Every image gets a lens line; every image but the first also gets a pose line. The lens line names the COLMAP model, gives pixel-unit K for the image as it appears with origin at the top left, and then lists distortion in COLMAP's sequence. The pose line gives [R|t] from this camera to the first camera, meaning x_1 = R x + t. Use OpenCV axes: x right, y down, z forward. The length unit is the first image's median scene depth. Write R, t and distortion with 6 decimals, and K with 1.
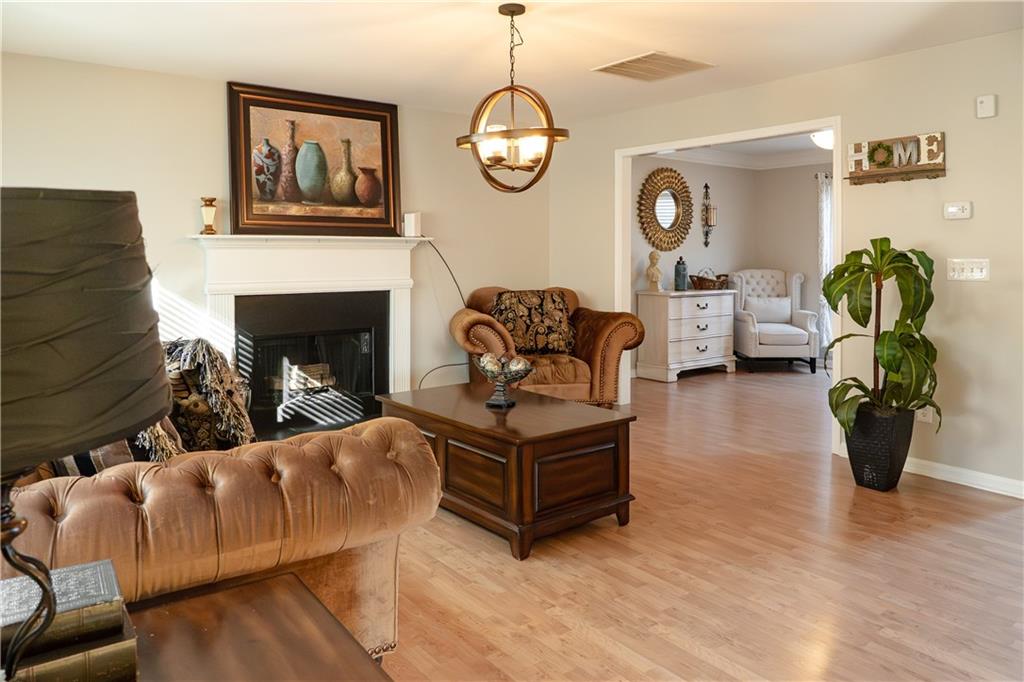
lens RADIAL K [[726.4, 0, 533.4], [0, 726.4, 265.9], [0, 0, 1]] dist [-0.010630, 0.002827]
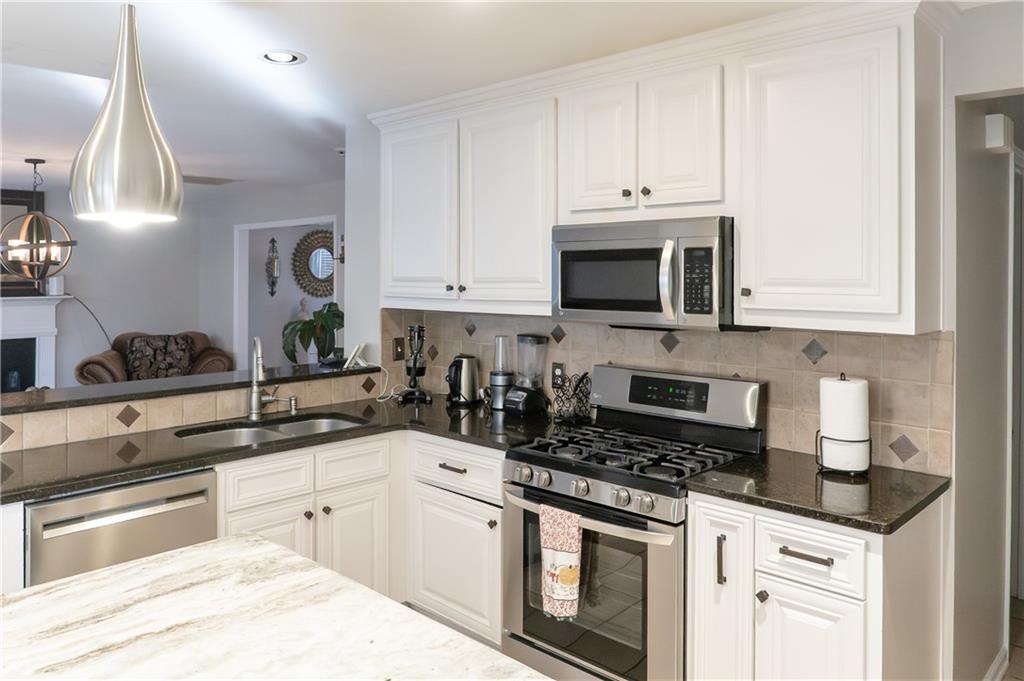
lens RADIAL K [[726.4, 0, 505.9], [0, 726.4, 267.2], [0, 0, 1]] dist [-0.010630, 0.002827]
pose [[0.990905, -0.002289, 0.134545, 0.448828], [0.005593, 0.999692, -0.024185, -0.054457], [-0.134448, 0.024717, 0.990612, -0.376826]]
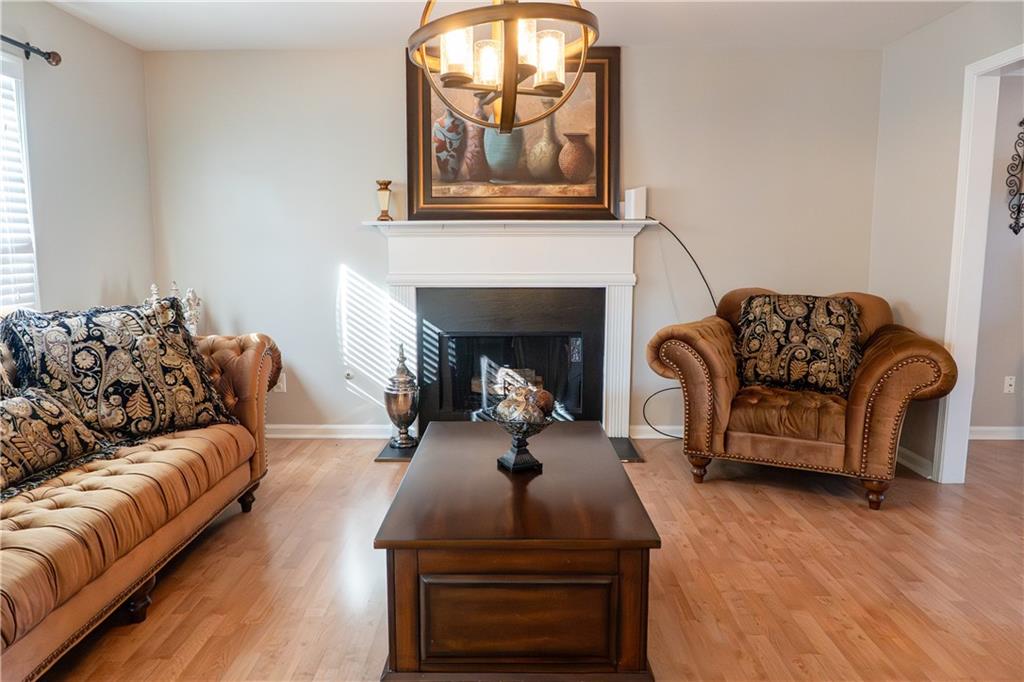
lens RADIAL K [[726.4, 0, 508.0], [0, 726.4, 332.4], [0, 0, 1]] dist [-0.010630, 0.002827]
pose [[0.774855, 0.077264, -0.627400, 0.224533], [-0.009595, 0.993826, 0.110539, -0.004597], [0.632067, -0.079632, 0.770812, 0.305561]]
